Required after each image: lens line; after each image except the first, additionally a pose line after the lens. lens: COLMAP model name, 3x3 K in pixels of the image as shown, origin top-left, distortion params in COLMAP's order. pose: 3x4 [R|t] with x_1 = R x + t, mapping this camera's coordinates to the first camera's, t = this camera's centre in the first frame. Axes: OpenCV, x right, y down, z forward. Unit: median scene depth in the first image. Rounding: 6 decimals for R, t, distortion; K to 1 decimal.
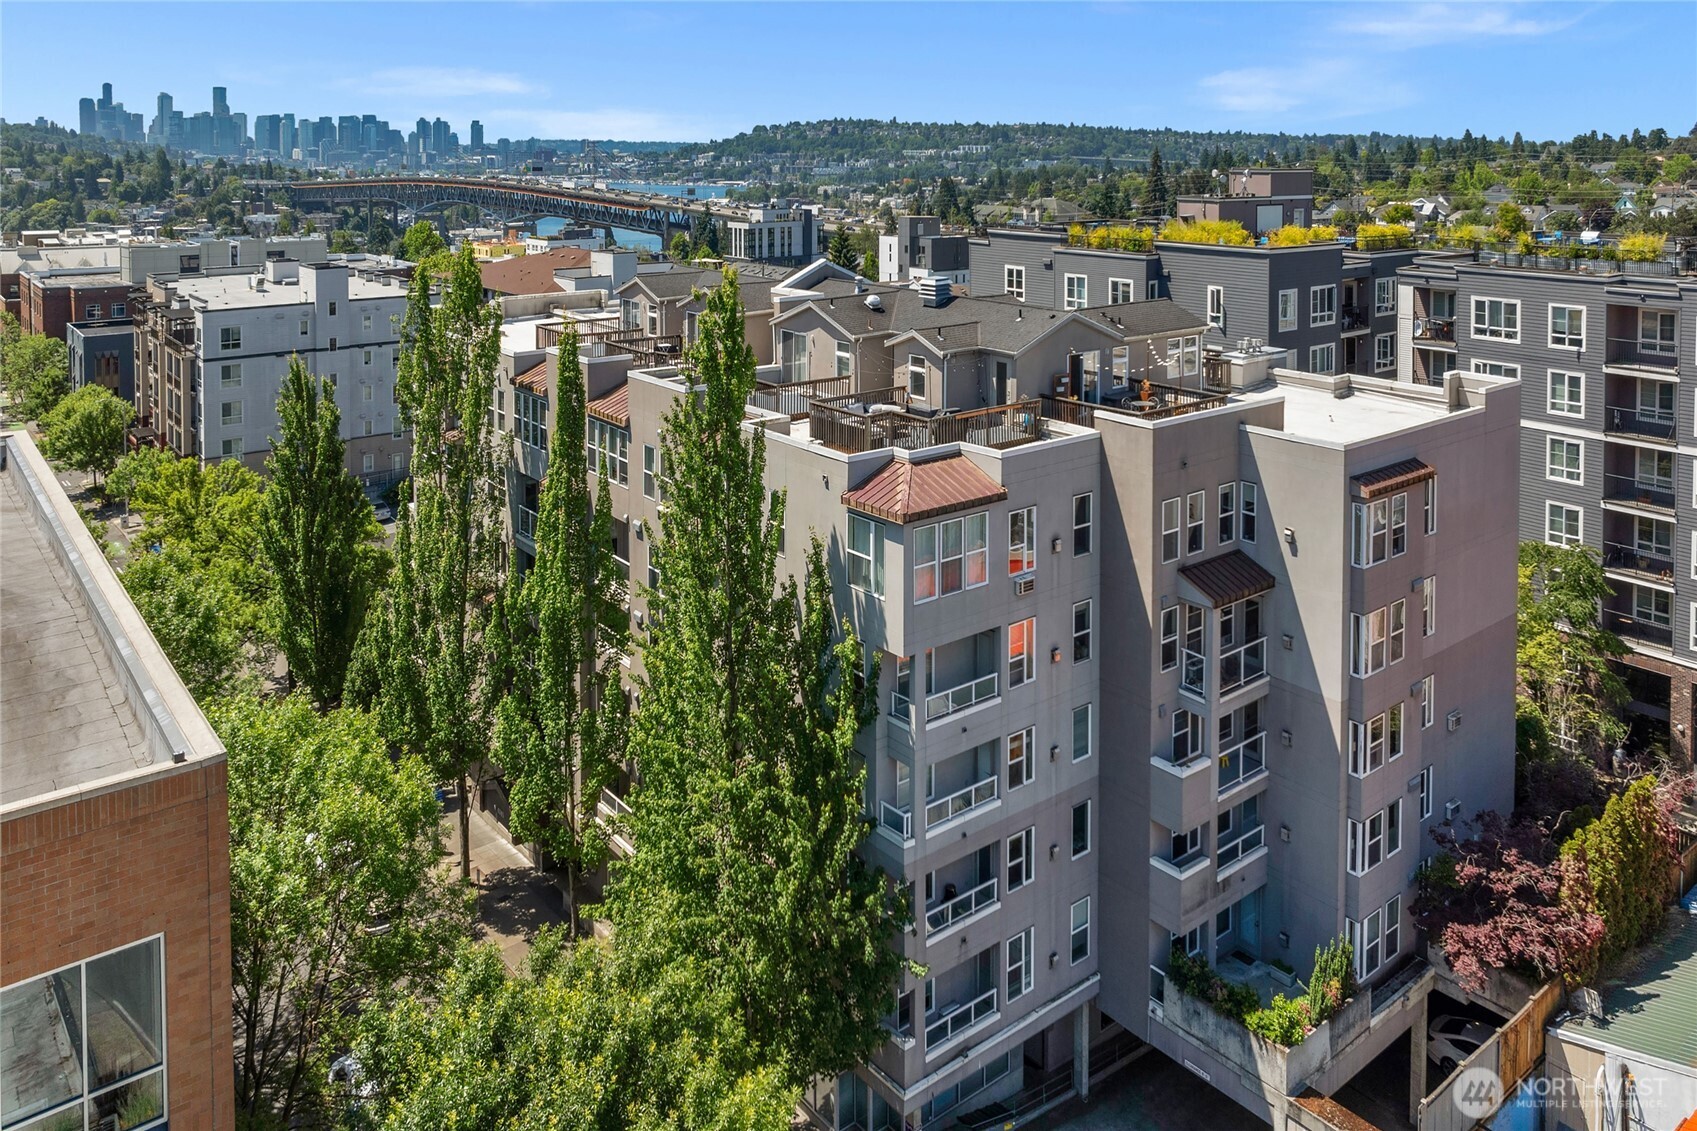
lens RADIAL K [[1004.7, 0, 849.6], [0, 1004.7, 564.8], [0, 0, 1]] dist [-0.000360, -0.004135]
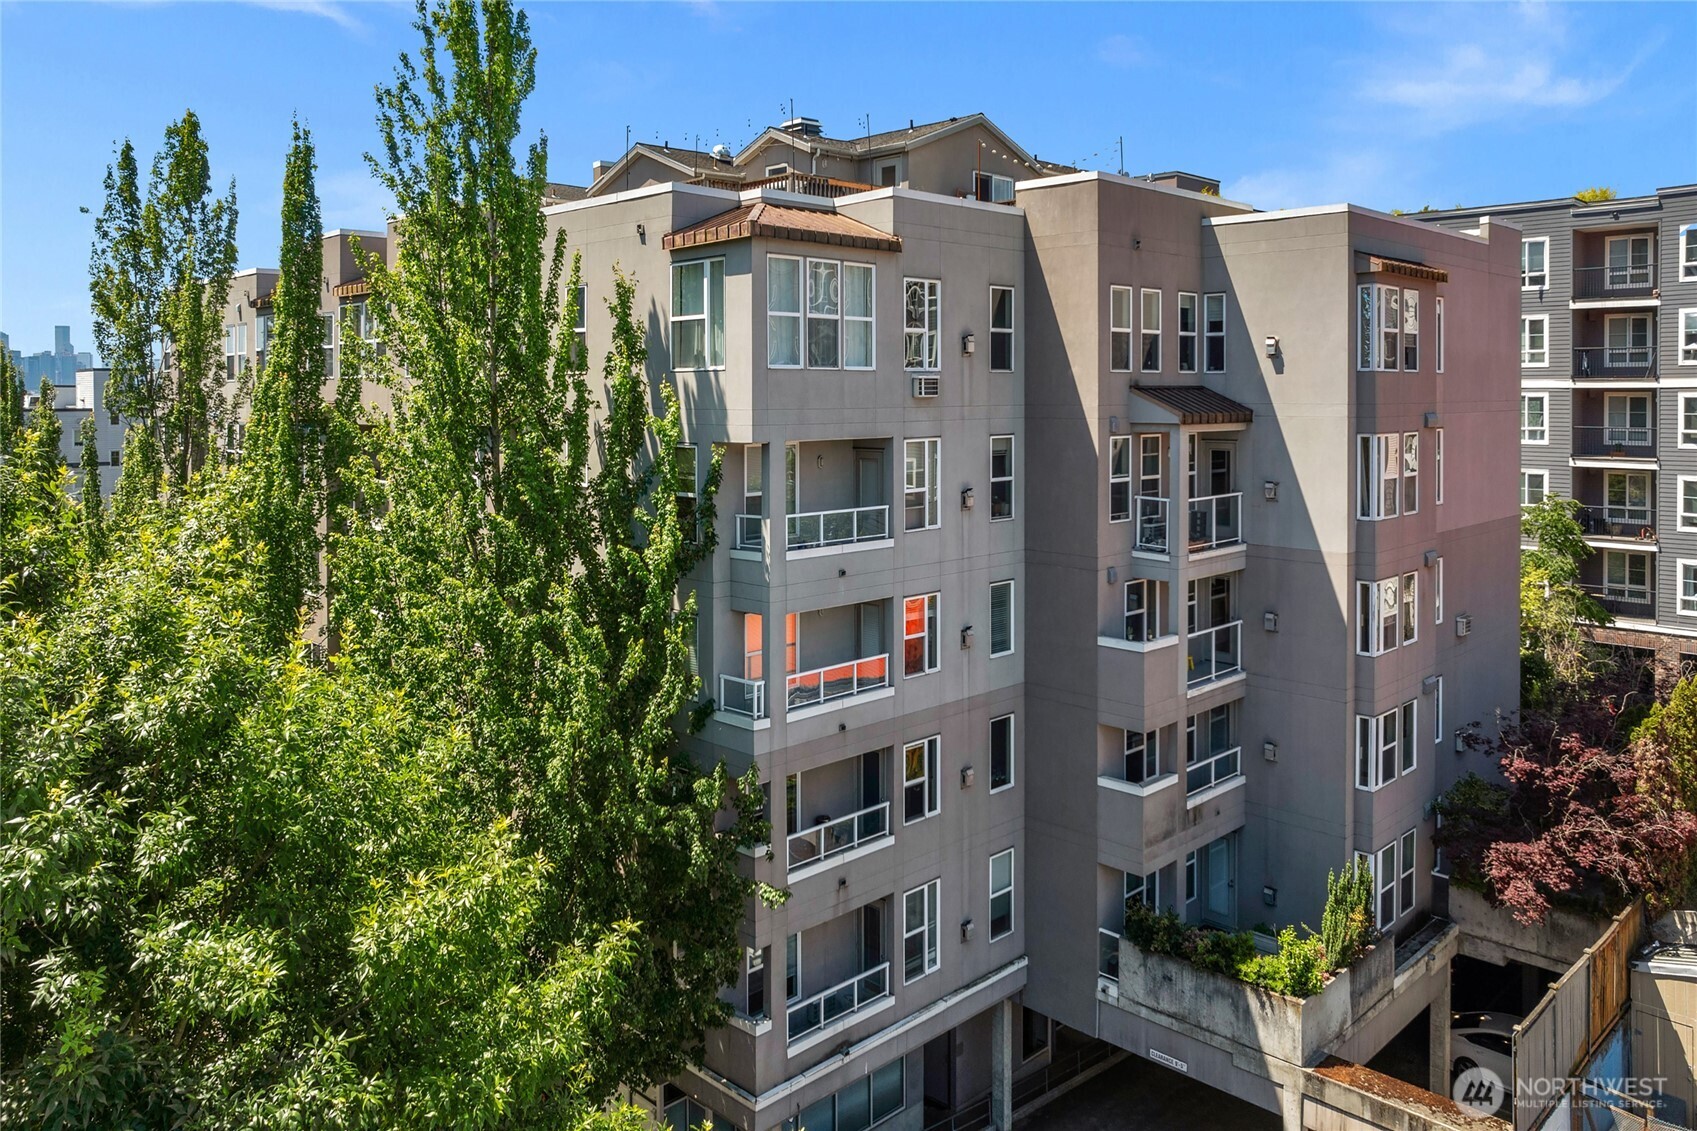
lens RADIAL K [[1203.0, 0, 847.0], [0, 1203.0, 565.3], [0, 0, 1]] dist [-0.013983, 0.012688]
pose [[0.992739, -0.001505, 0.120282, 0.016849], [0.004131, 0.999759, -0.021582, 0.163295], [-0.120220, 0.021922, 0.992505, 0.166784]]
